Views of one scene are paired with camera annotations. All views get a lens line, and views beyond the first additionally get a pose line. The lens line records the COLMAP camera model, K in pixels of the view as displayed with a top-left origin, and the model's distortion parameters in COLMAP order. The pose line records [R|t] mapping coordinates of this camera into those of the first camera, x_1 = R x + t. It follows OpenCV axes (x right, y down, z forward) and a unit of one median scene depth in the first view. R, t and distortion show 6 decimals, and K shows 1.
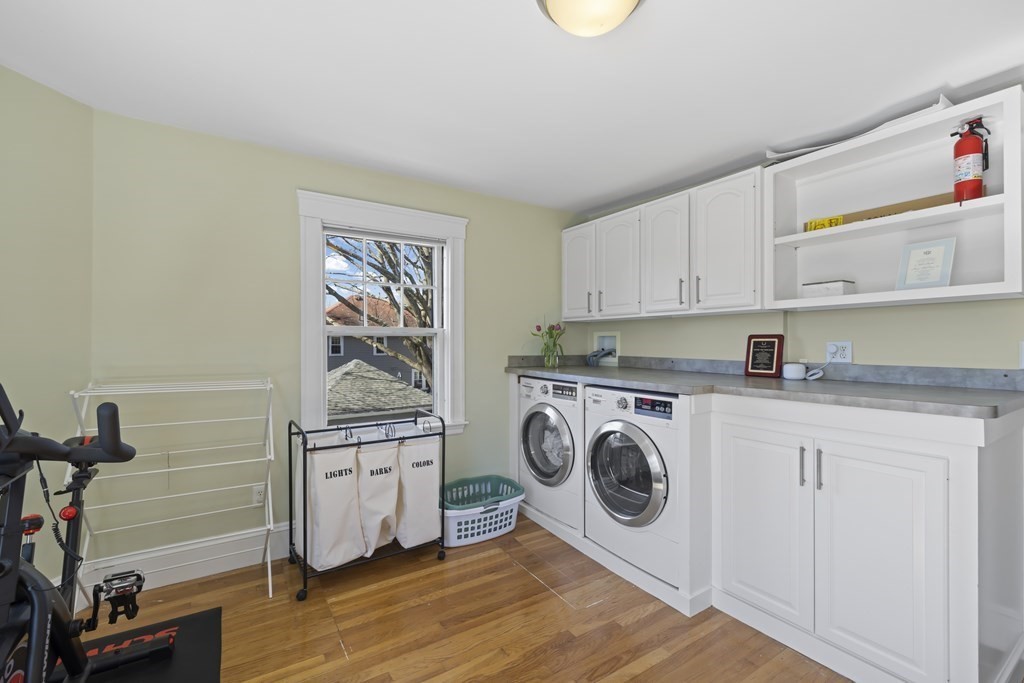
lens RADIAL K [[431.8, 0, 510.8], [0, 431.8, 343.2], [0, 0, 1]] dist [-0.001567, 0.000485]
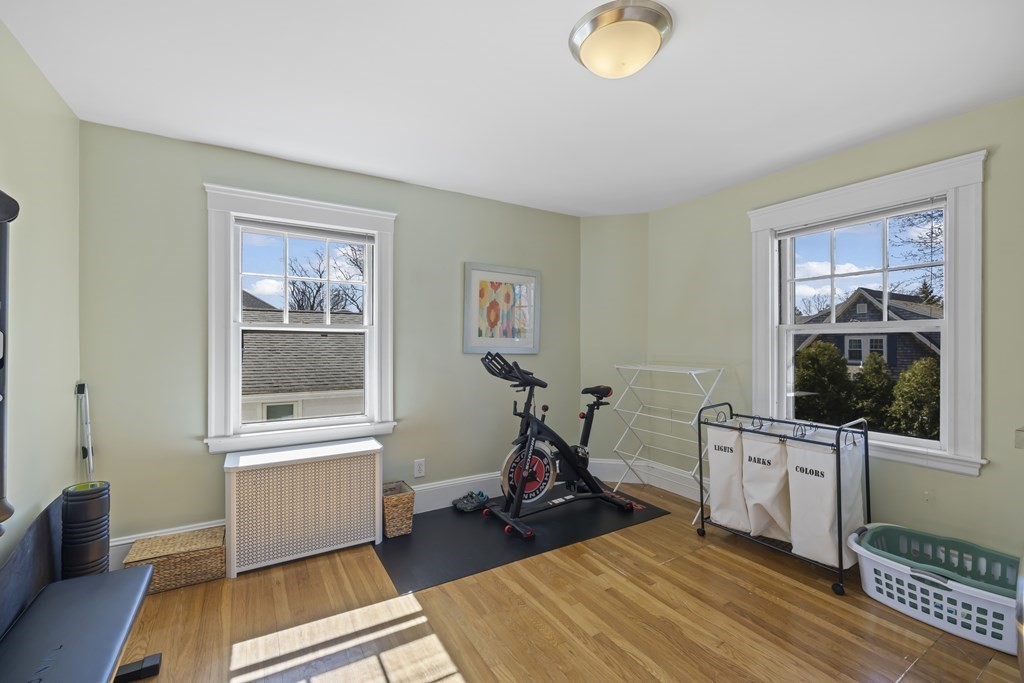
lens RADIAL K [[431.8, 0, 507.0], [0, 431.8, 342.2], [0, 0, 1]] dist [-0.001567, 0.000485]
pose [[-0.029241, -0.002844, -0.999568, 0.769376], [-0.000358, 0.999996, -0.002834, 0.007003], [0.999572, 0.000275, -0.029242, 0.401931]]
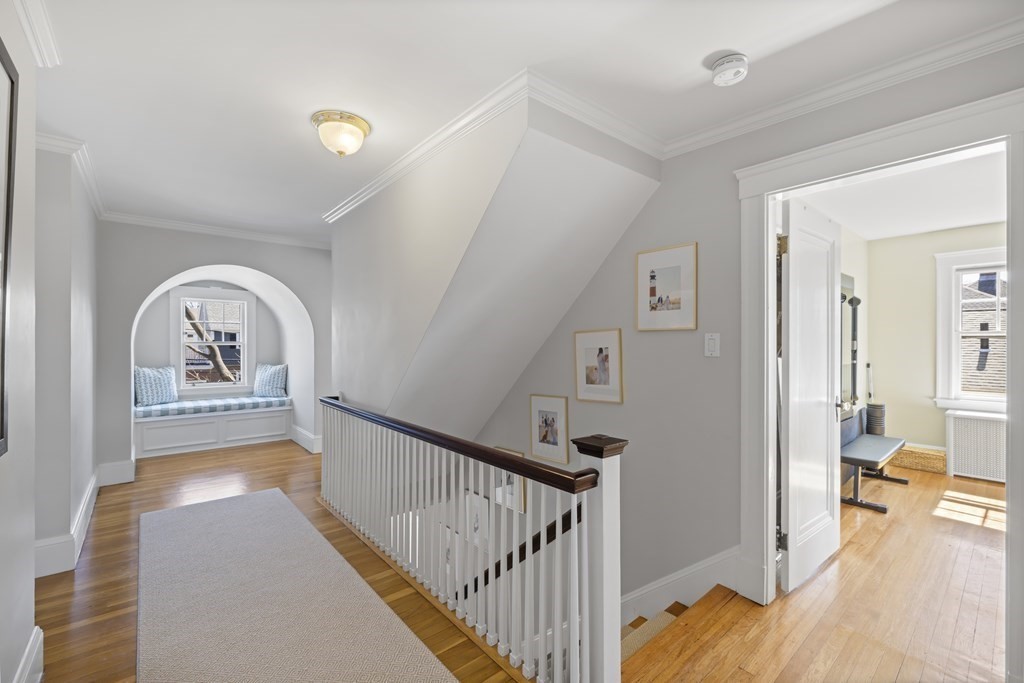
lens RADIAL K [[431.8, 0, 506.8], [0, 431.8, 345.4], [0, 0, 1]] dist [-0.001567, 0.000485]
pose [[-0.992834, -0.006047, -0.119346, 1.715585], [-0.005951, 0.999982, -0.001164, 0.023925], [0.119350, -0.000445, -0.992852, 1.197916]]
